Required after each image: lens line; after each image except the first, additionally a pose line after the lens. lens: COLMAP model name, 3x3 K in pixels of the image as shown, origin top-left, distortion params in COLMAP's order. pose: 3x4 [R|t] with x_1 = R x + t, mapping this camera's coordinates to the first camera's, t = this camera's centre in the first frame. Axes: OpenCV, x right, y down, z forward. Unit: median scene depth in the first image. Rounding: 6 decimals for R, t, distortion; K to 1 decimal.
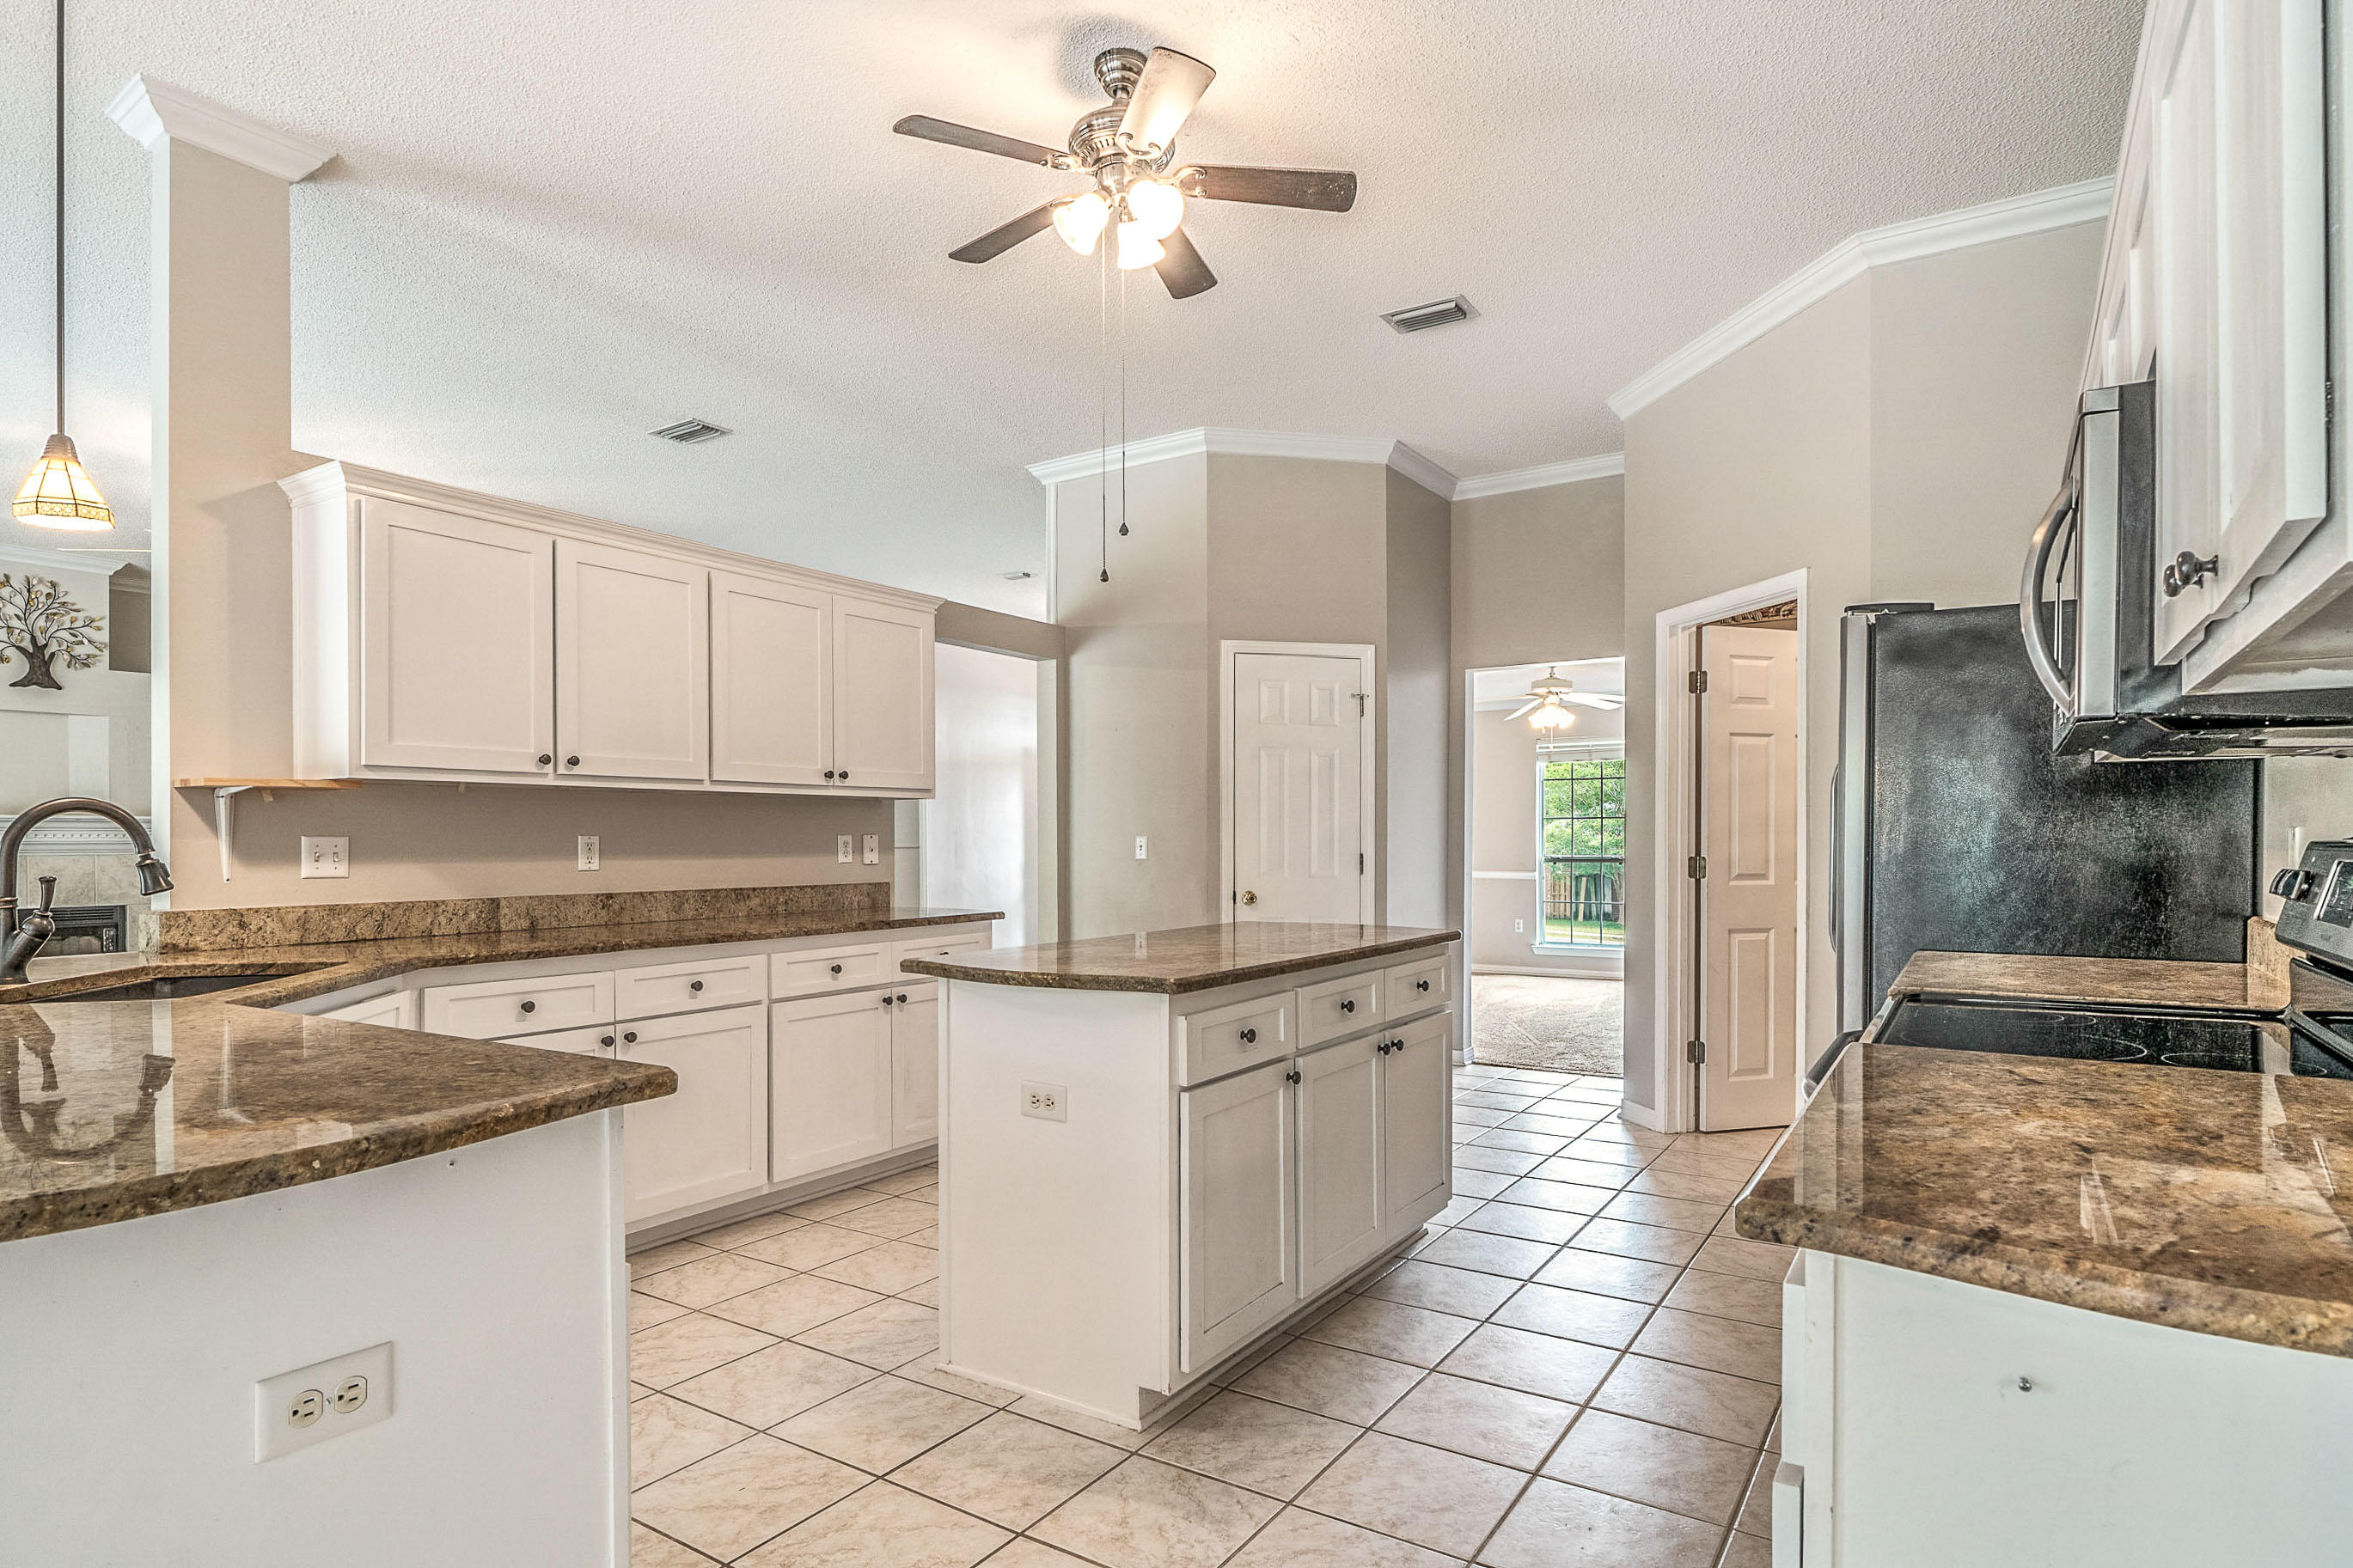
lens RADIAL K [[1255.0, 0, 1157.0], [0, 1255.0, 844.7], [0, 0, 1]] dist [0.001071, -0.000807]
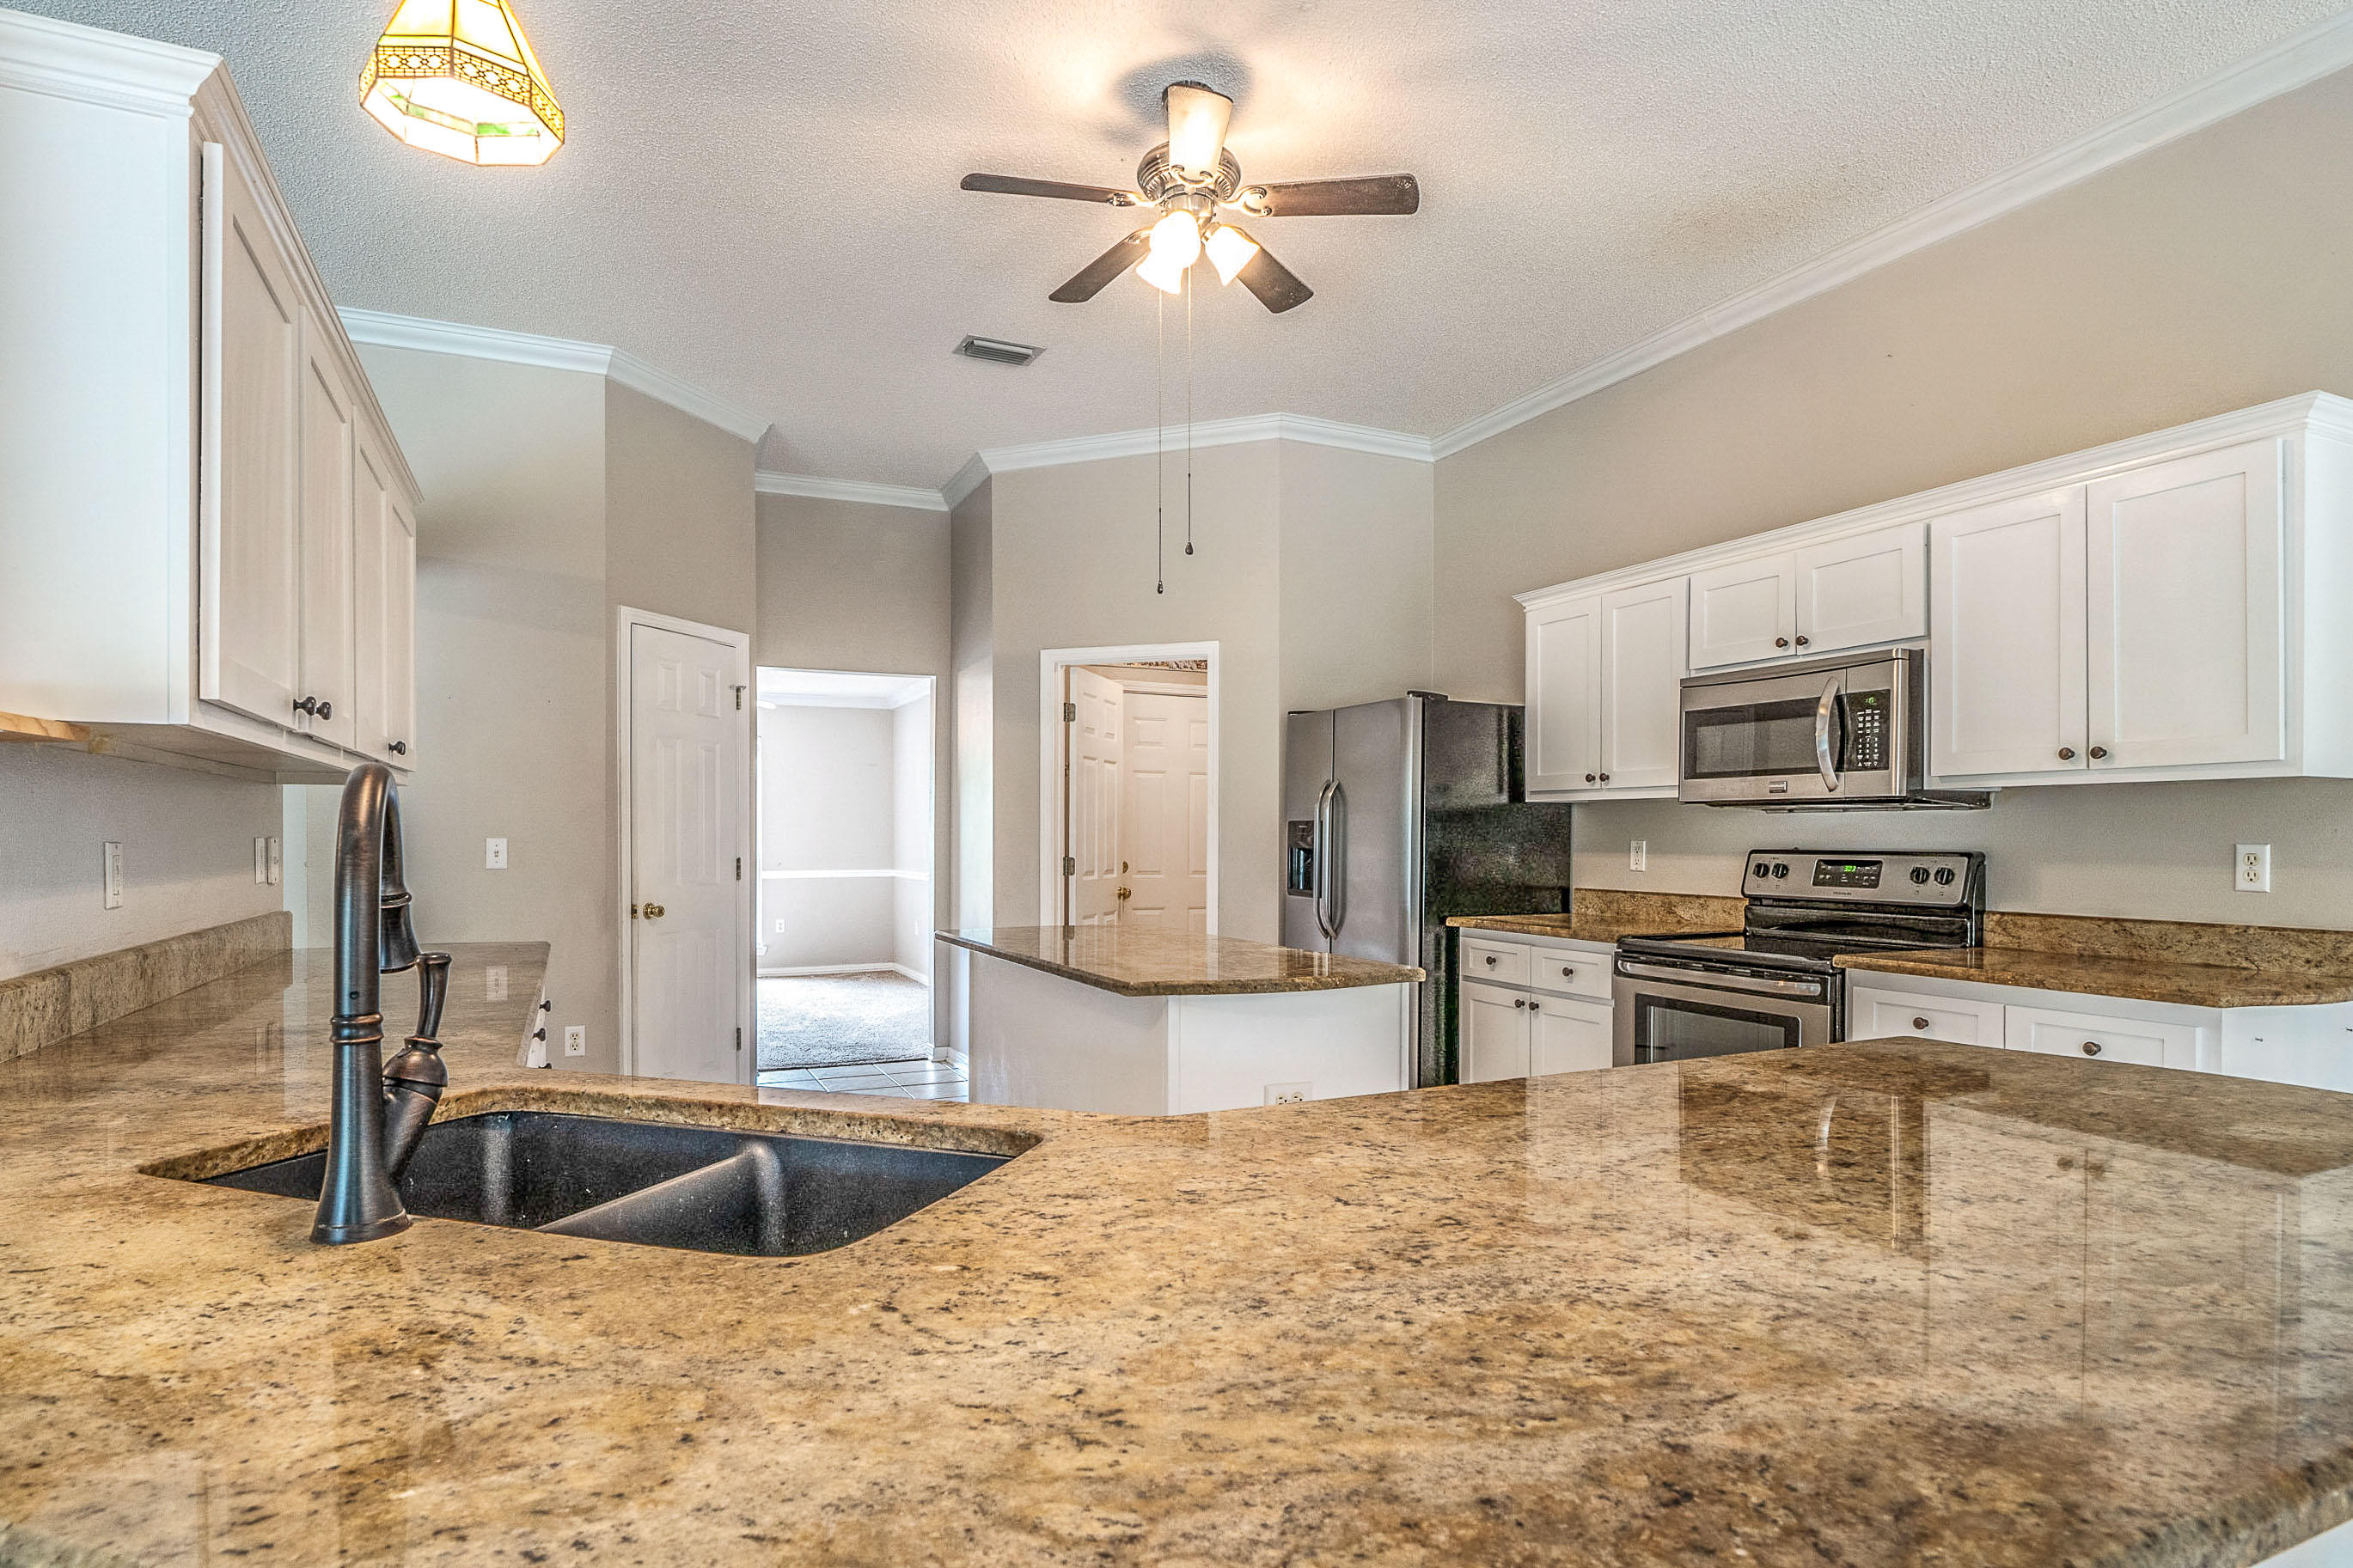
lens RADIAL K [[1255.0, 0, 1194.2], [0, 1255.0, 840.5], [0, 0, 1]] dist [0.001071, -0.000807]
pose [[0.519284, -0.000761, 0.854601, -0.540201], [0.000454, 1.000000, 0.000615, -0.007002], [-0.854601, 0.000069, 0.519284, 0.274334]]
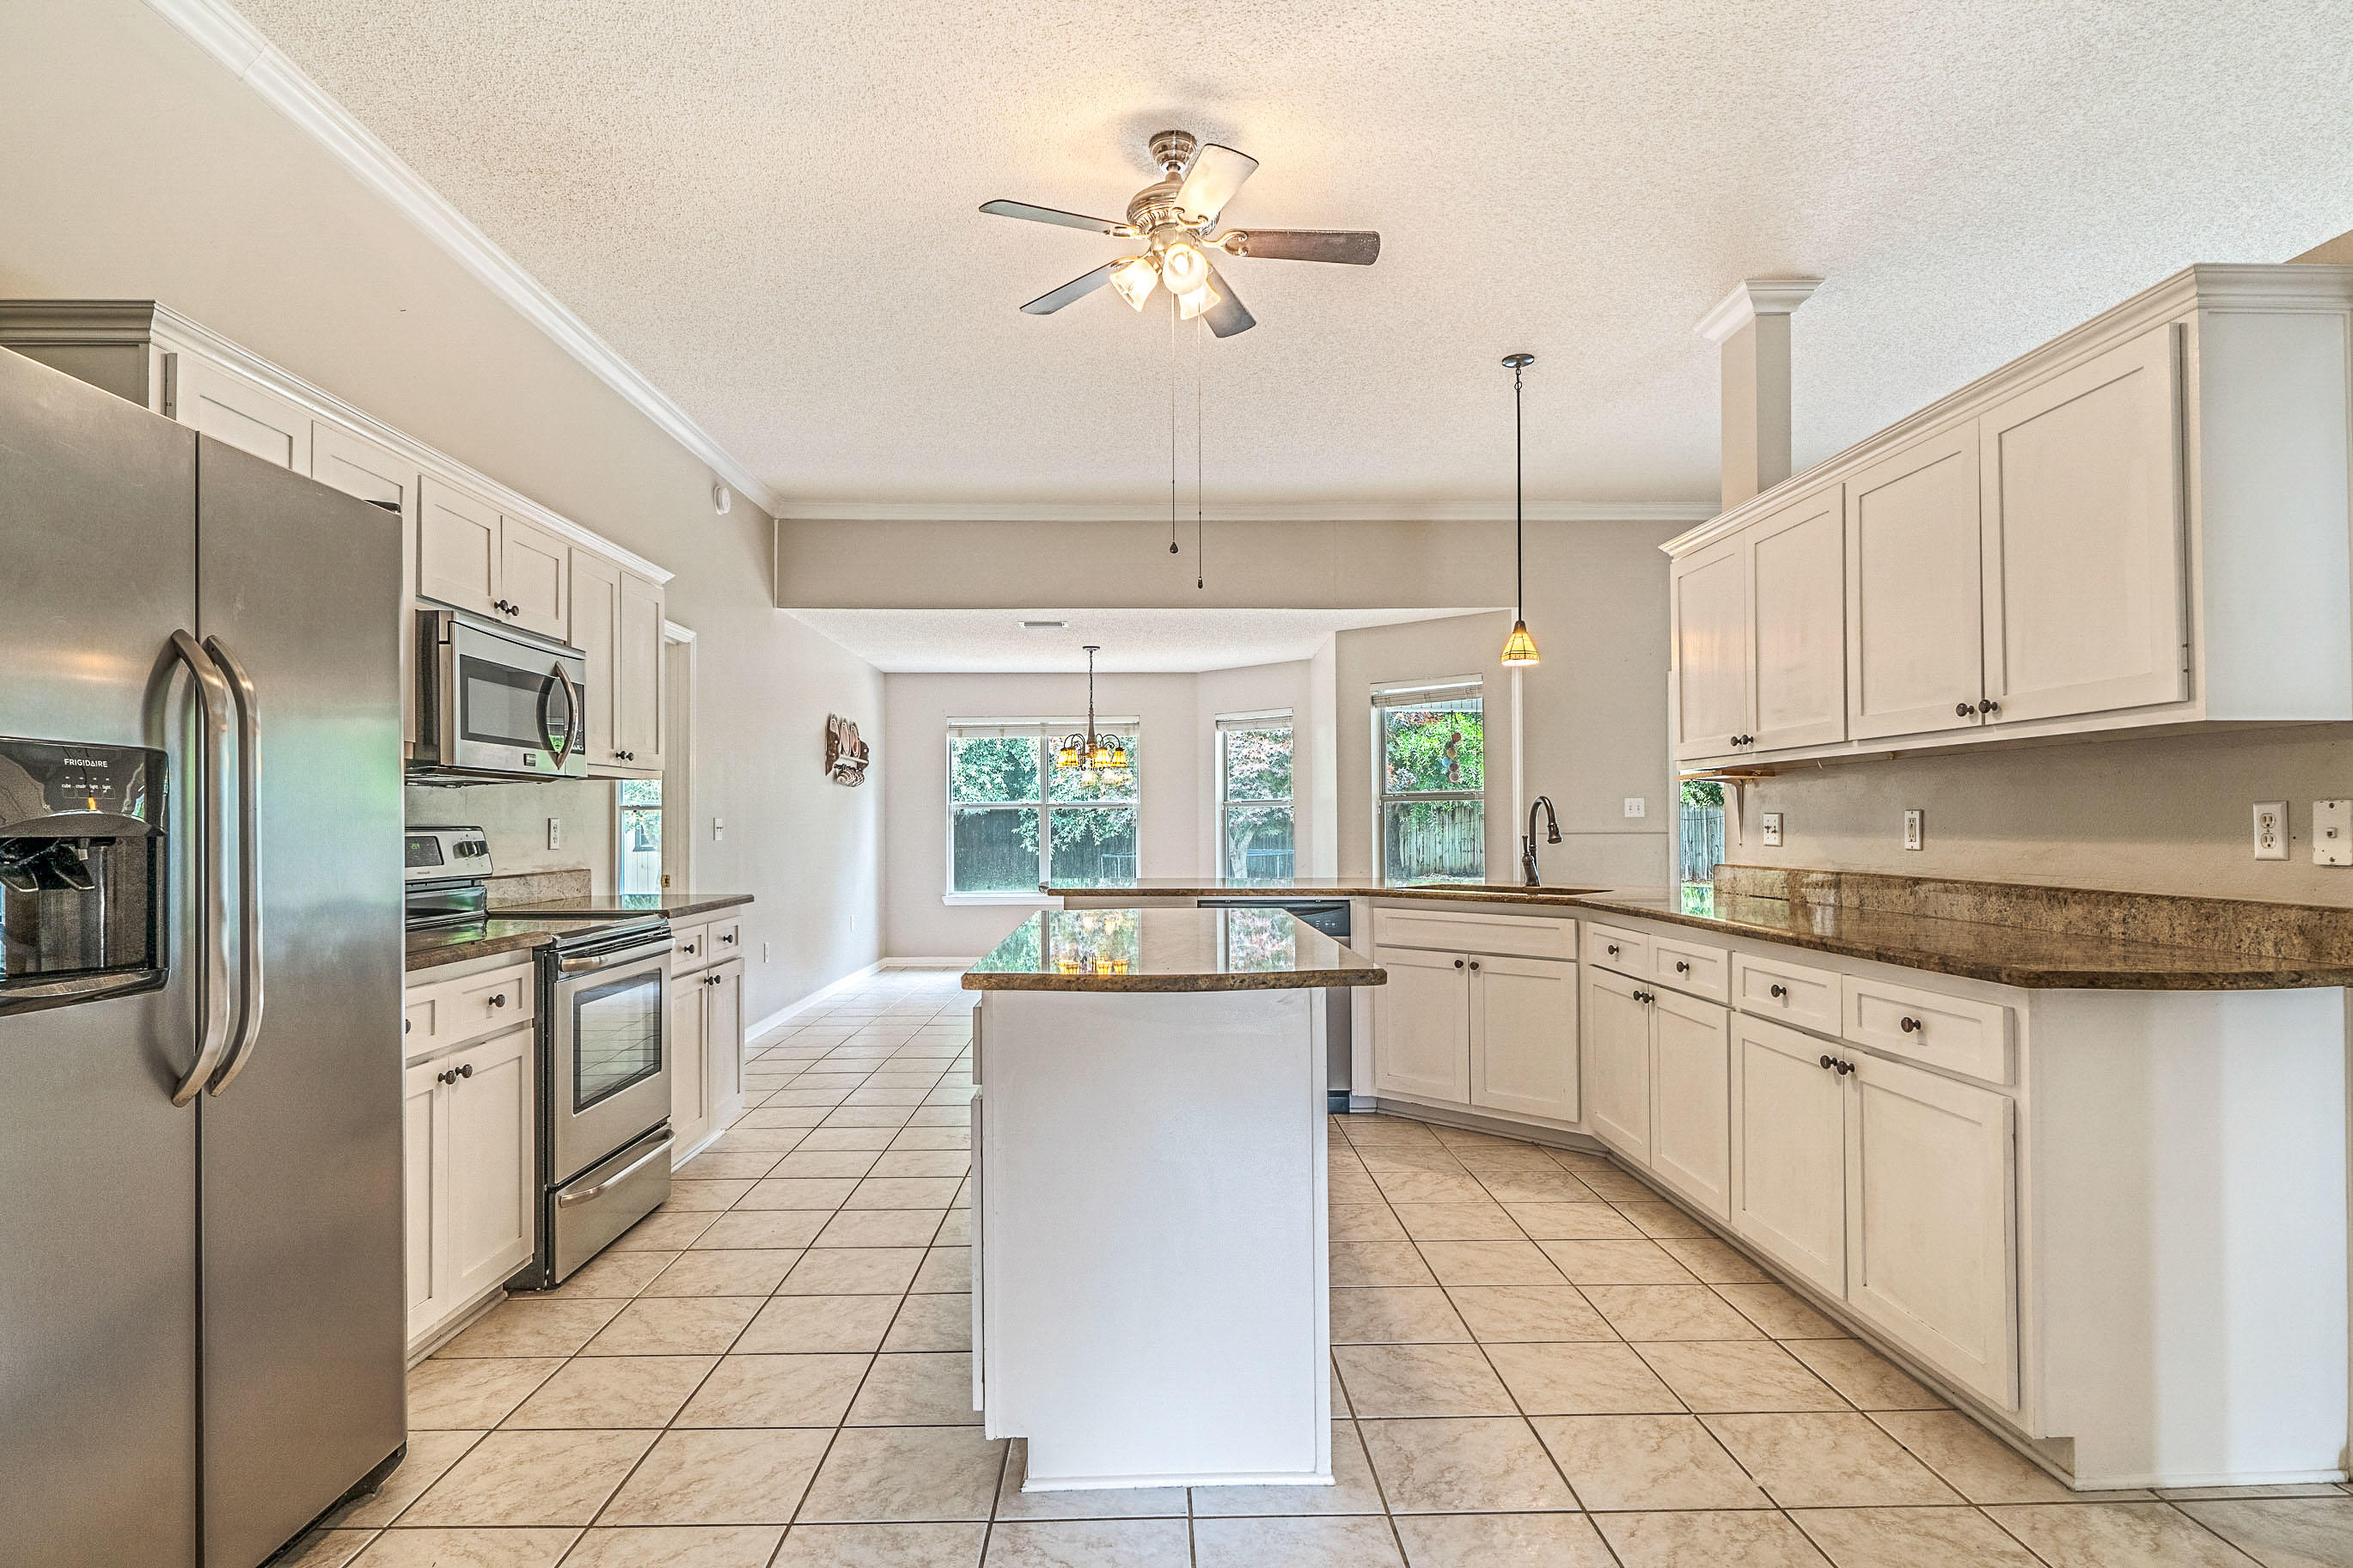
lens RADIAL K [[1255.0, 0, 1173.1], [0, 1255.0, 792.4], [0, 0, 1]] dist [0.001071, -0.000807]
pose [[-0.819117, -0.007067, -0.573583, 0.373020], [0.004656, 0.999809, -0.018969, -0.003917], [0.573607, -0.018208, -0.818928, 1.150501]]
